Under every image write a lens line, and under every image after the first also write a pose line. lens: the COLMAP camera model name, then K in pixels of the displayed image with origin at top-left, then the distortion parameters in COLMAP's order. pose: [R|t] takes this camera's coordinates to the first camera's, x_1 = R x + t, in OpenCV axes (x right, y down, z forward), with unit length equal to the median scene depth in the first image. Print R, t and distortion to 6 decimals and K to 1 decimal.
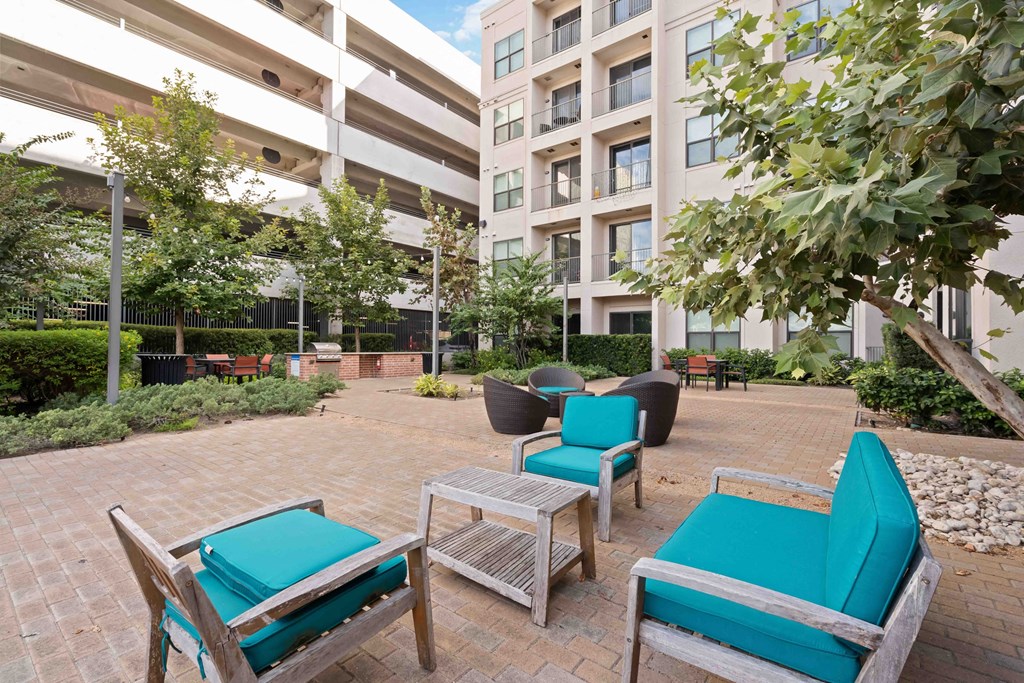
lens RADIAL K [[460.6, 0, 515.2], [0, 460.6, 340.8], [0, 0, 1]] dist [-0.001613, -0.000275]
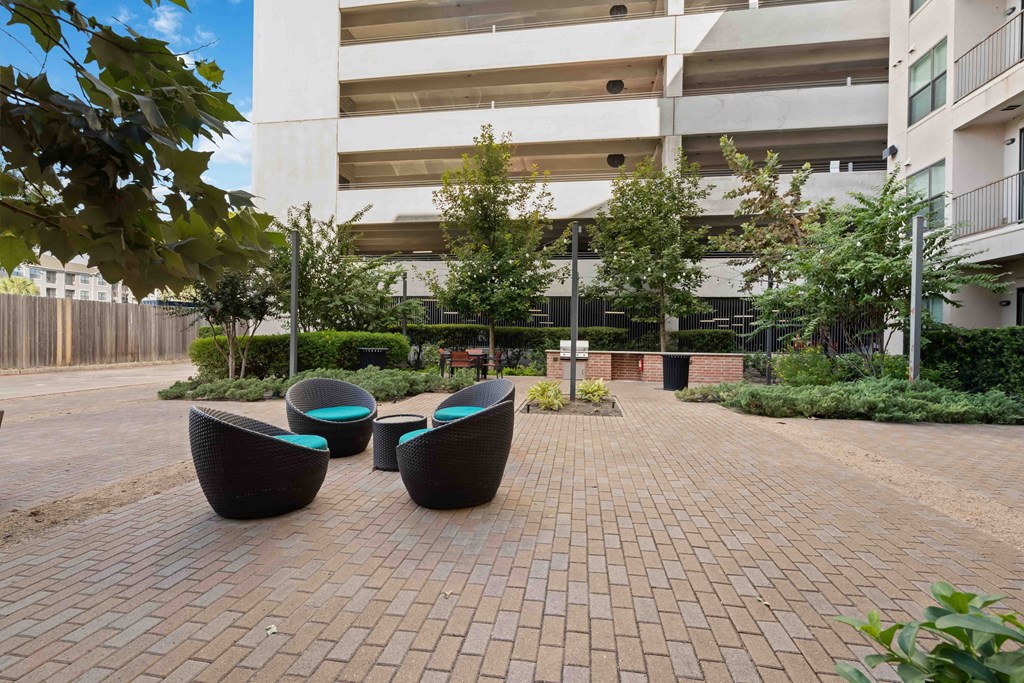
lens RADIAL K [[460.6, 0, 512.2], [0, 460.6, 342.4], [0, 0, 1]] dist [-0.001613, -0.000275]
pose [[0.476637, -0.001370, -0.879099, 0.256867], [-0.007589, 0.999955, -0.005673, 0.010638], [0.879067, 0.009376, 0.476605, 0.298163]]
